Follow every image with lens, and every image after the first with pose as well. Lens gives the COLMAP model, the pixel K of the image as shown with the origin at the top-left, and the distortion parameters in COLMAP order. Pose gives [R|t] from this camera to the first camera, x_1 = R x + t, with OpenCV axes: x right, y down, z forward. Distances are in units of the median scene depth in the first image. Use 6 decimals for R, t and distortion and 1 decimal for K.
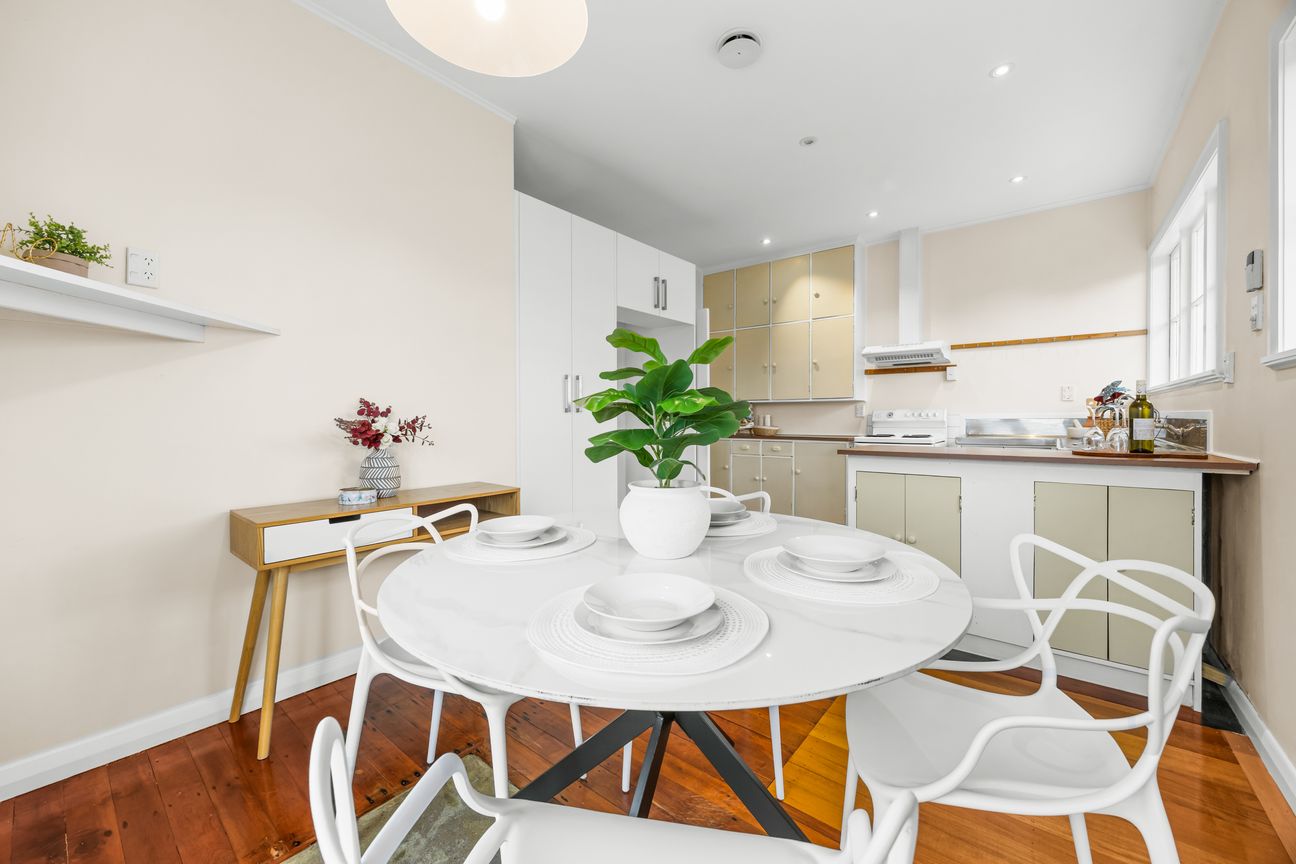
lens RADIAL K [[507.7, 0, 651.2], [0, 507.7, 427.1], [0, 0, 1]] dist [0.003616, -0.000515]
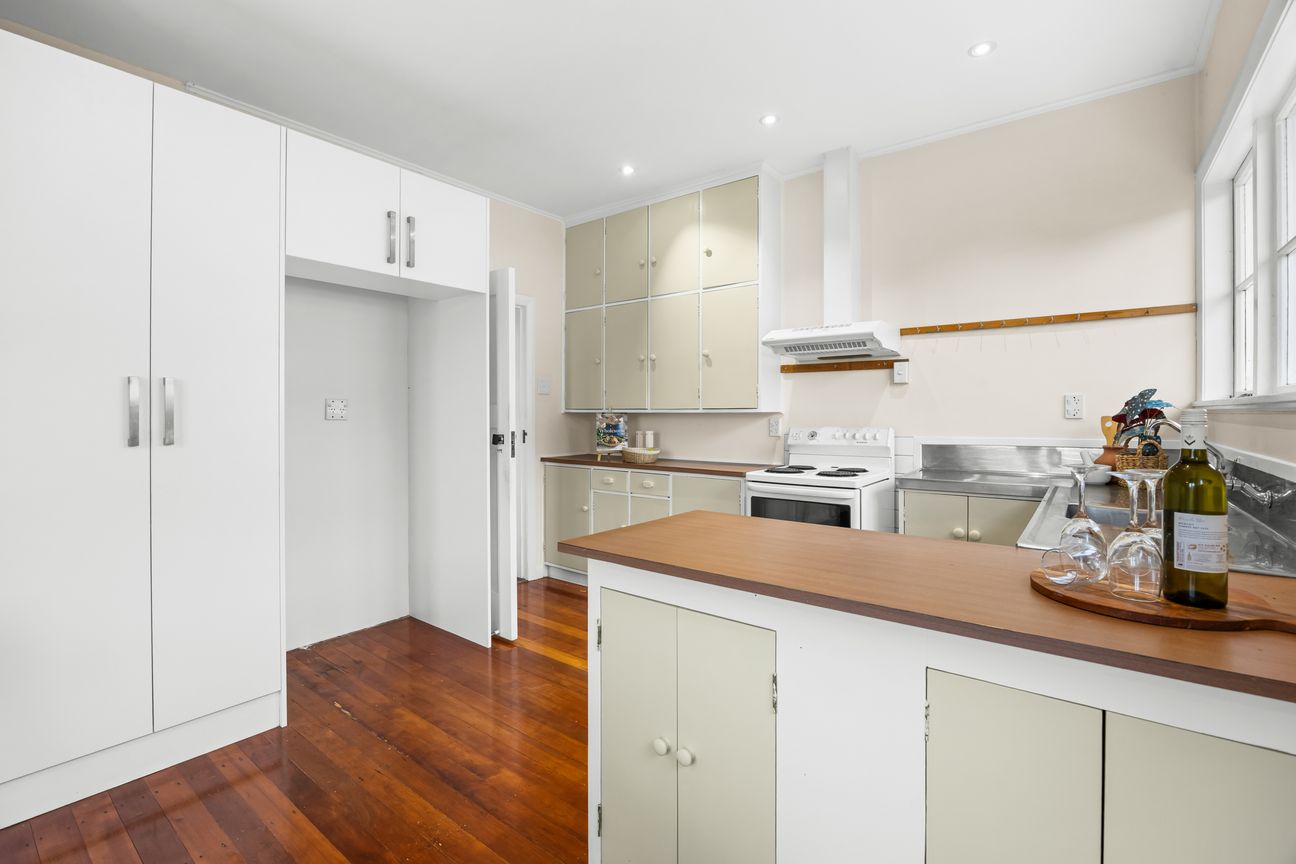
lens RADIAL K [[580.0, 0, 644.7], [0, 580.0, 419.3], [0, 0, 1]] dist [-0.013185, 0.002031]
pose [[0.999939, 0.003744, 0.010380, 0.260084], [-0.003629, 0.999932, -0.011086, -0.037216], [-0.010420, 0.011047, 0.999885, 0.273184]]
